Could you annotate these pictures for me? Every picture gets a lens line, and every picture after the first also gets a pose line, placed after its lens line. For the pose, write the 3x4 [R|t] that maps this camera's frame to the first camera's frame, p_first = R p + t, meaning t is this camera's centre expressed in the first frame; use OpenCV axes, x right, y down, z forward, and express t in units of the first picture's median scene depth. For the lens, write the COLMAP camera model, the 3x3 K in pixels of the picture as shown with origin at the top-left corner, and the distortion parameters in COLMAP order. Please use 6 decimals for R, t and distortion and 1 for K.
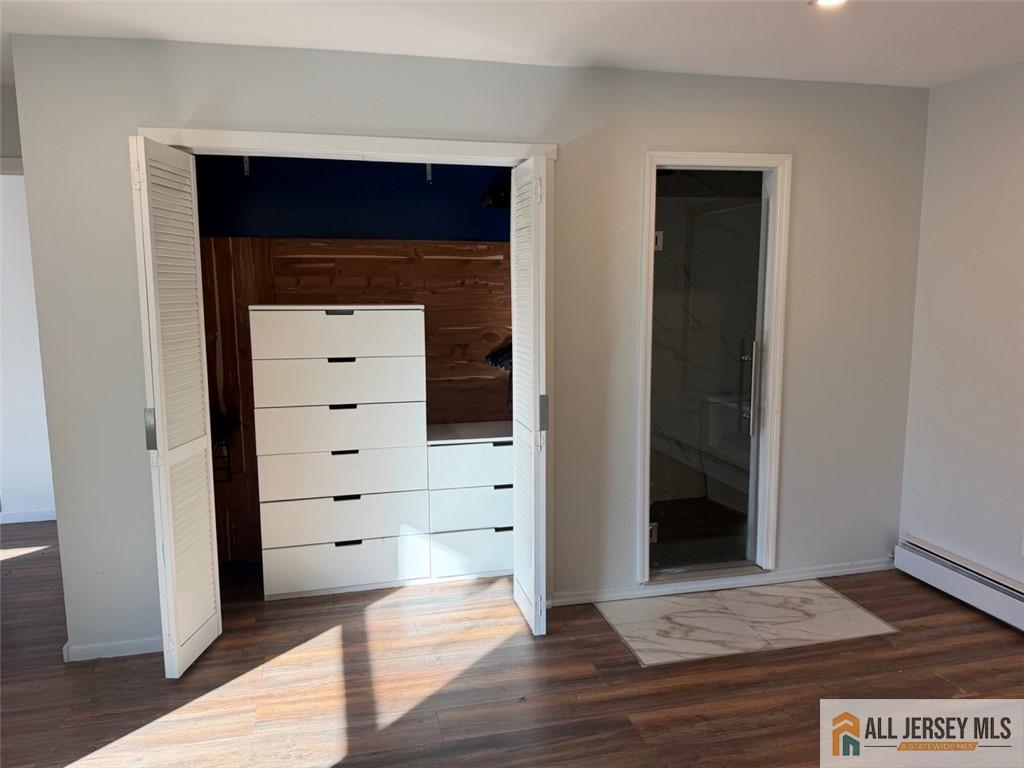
lens RADIAL K [[714.1, 0, 511.1], [0, 714.1, 384.0], [0, 0, 1]] dist [0.027692, -0.000564]
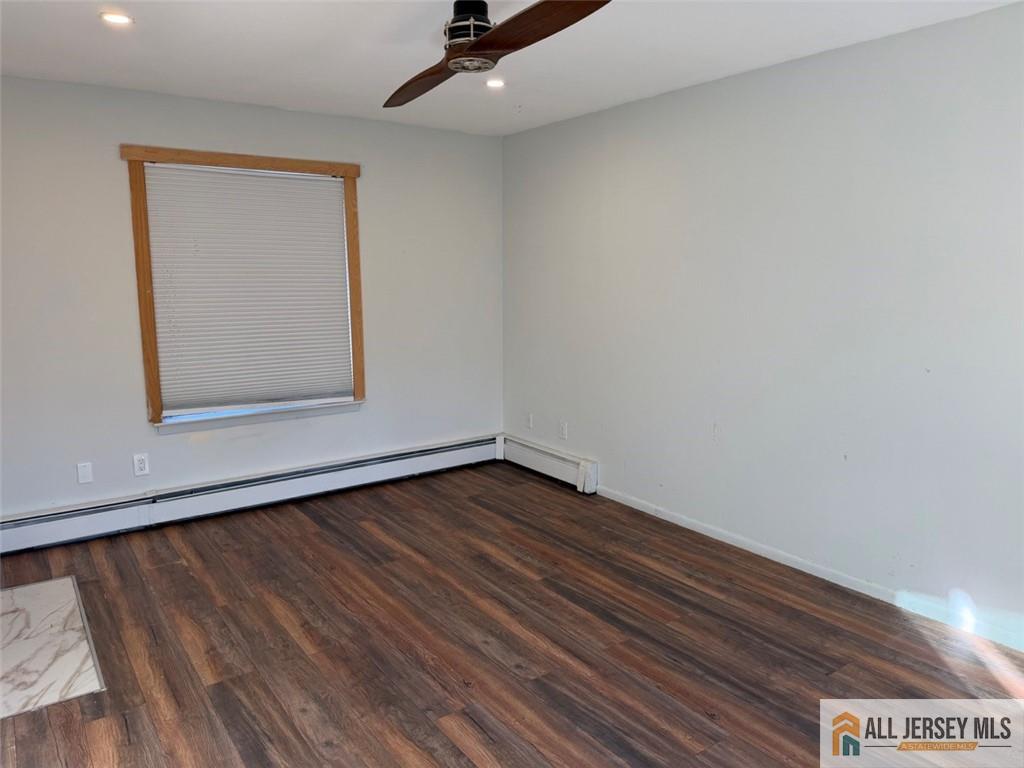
lens RADIAL K [[714.1, 0, 512.6], [0, 714.1, 384.0], [0, 0, 1]] dist [0.027692, -0.000564]
pose [[-0.375603, -0.130329, 0.917571, -0.746924], [0.125129, 0.973866, 0.189545, -0.079116], [-0.918295, 0.186008, -0.349479, 0.745169]]
